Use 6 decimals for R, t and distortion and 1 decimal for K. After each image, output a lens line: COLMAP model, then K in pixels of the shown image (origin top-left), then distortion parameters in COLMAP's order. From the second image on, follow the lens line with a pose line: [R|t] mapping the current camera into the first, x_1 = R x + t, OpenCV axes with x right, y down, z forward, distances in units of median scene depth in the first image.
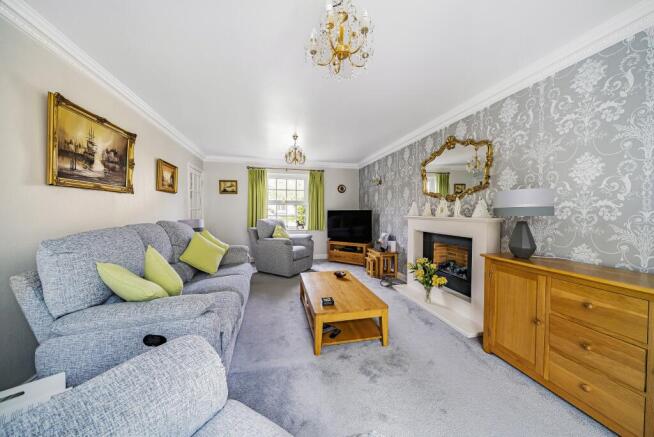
lens RADIAL K [[223.7, 0, 326.1], [0, 223.7, 215.3], [0, 0, 1]] dist [-0.003020, -0.000045]
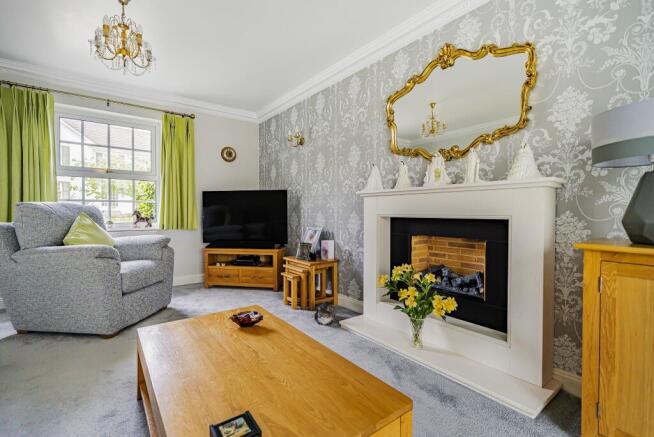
lens RADIAL K [[303.6, 0, 327.3], [0, 303.6, 215.2], [0, 0, 1]] dist [0.001387, -0.000859]
pose [[0.913498, -0.006630, 0.406789, -0.025686], [0.007651, 0.999970, -0.000885, 0.062273], [-0.406771, 0.003921, 0.913522, 0.357926]]
